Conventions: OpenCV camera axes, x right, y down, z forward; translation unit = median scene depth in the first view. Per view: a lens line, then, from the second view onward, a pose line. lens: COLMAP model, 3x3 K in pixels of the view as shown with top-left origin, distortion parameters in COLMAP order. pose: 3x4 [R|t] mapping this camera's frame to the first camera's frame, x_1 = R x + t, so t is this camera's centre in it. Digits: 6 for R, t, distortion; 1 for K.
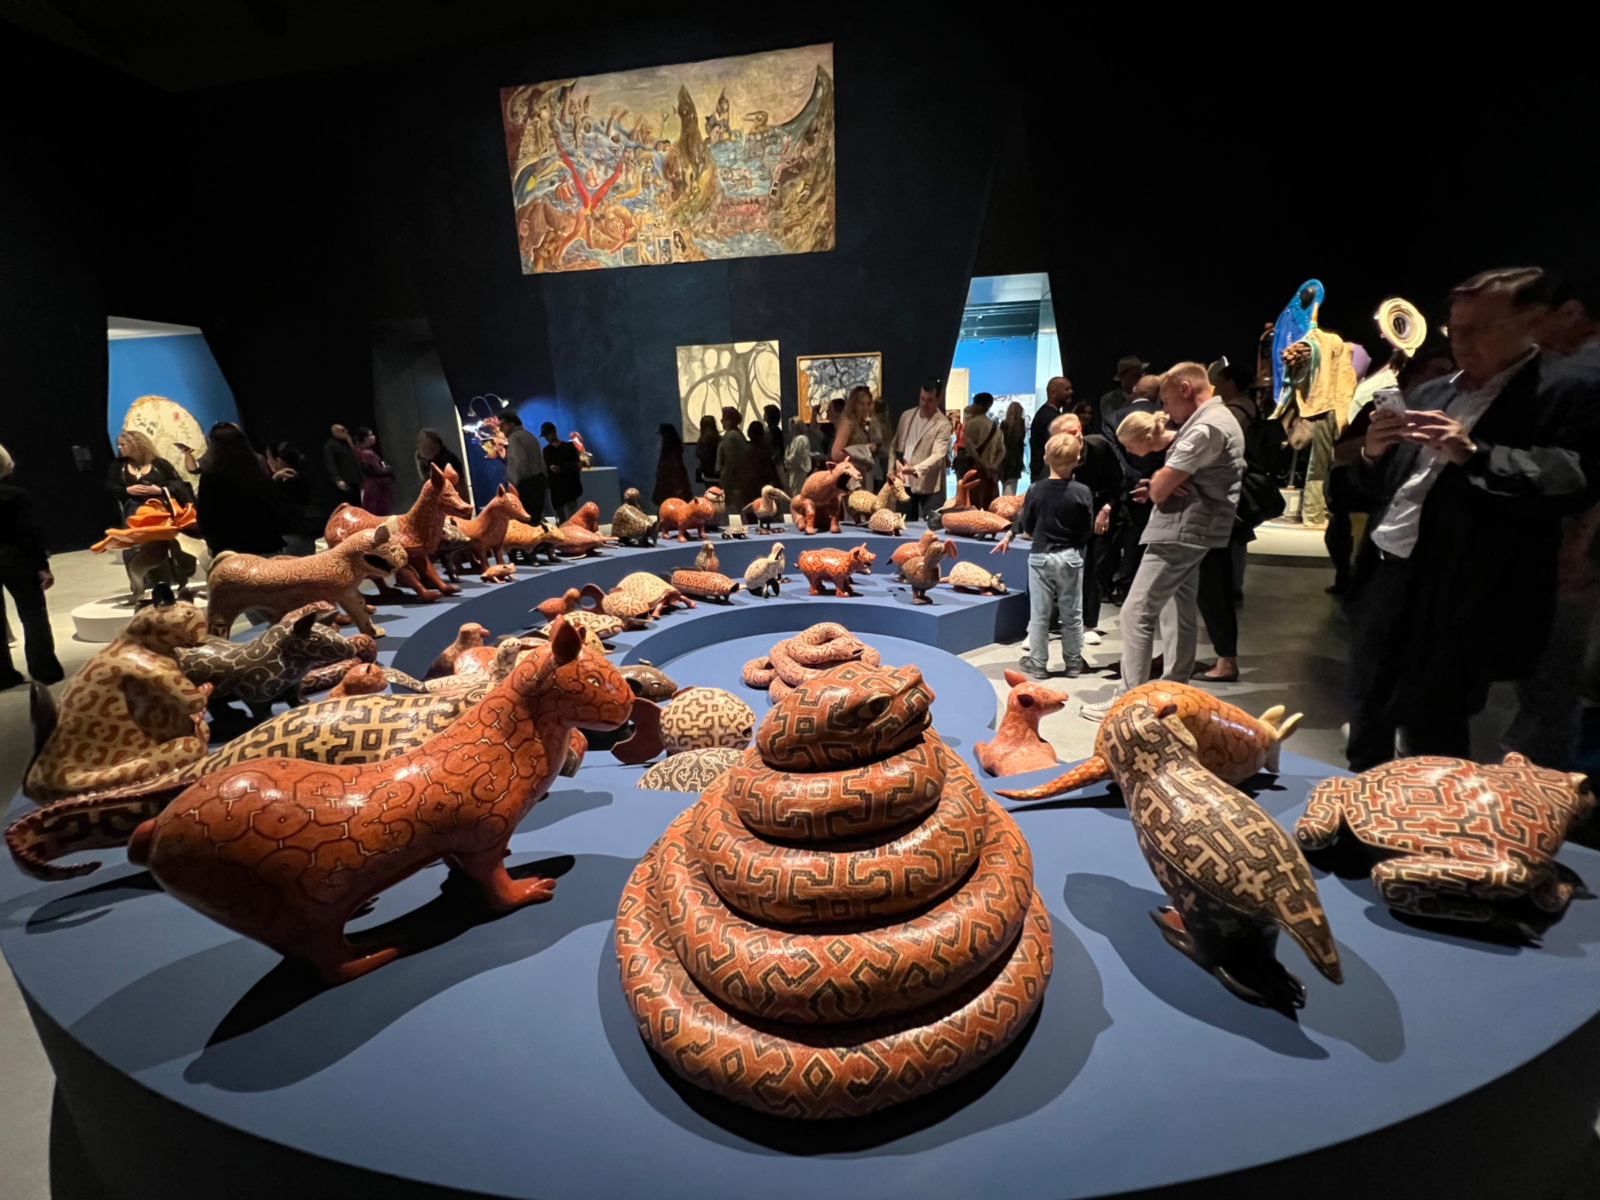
lens RADIAL K [[649.3, 0, 800.0], [0, 649.3, 600.0], [0, 0, 1]] dist [-0.000232, -0.000051]
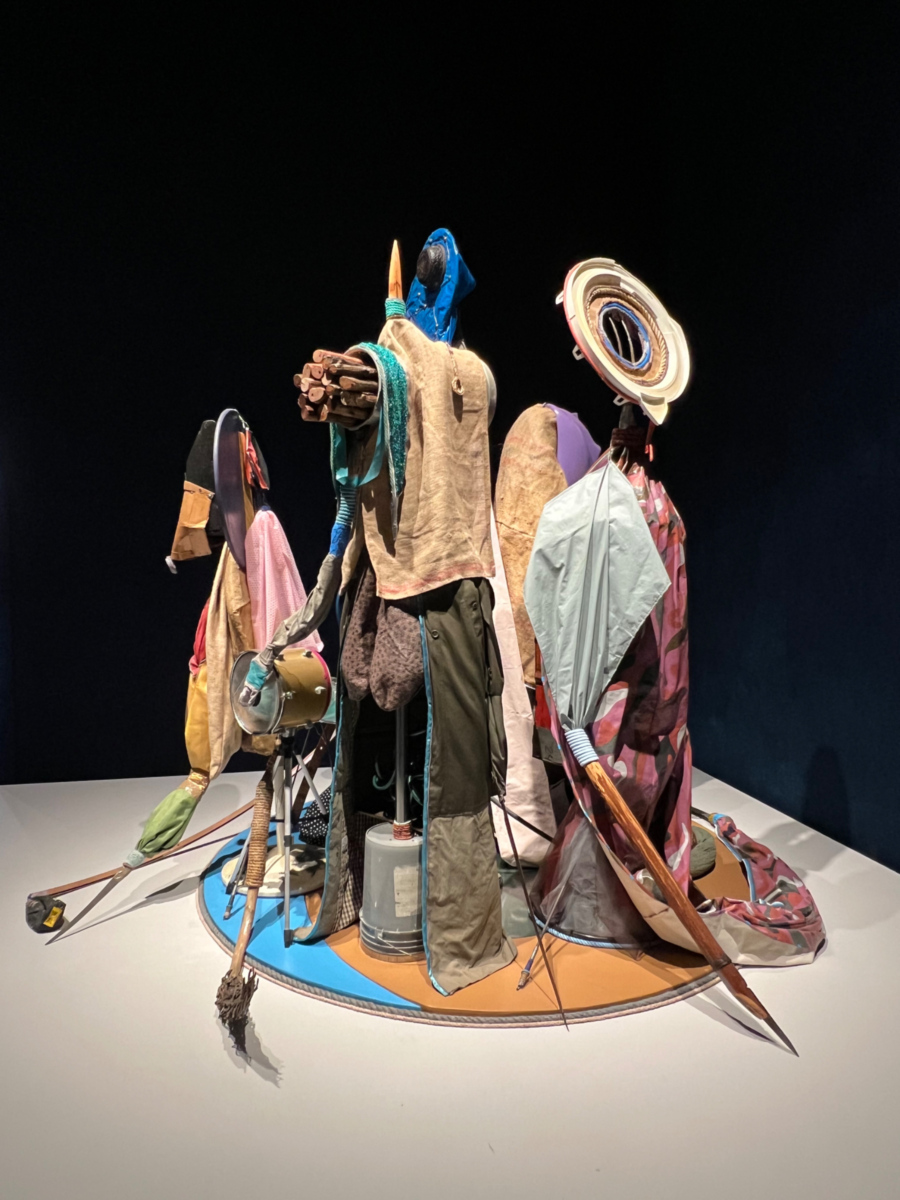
lens RADIAL K [[766.6, 0, 450.0], [0, 766.6, 600.0], [0, 0, 1]] dist [-0.001010, -0.000147]
pose [[0.922865, -0.002993, 0.385111, 0.678761], [0.078361, 0.980511, -0.180163, -0.221583], [-0.377066, 0.196444, 0.905114, 0.692372]]
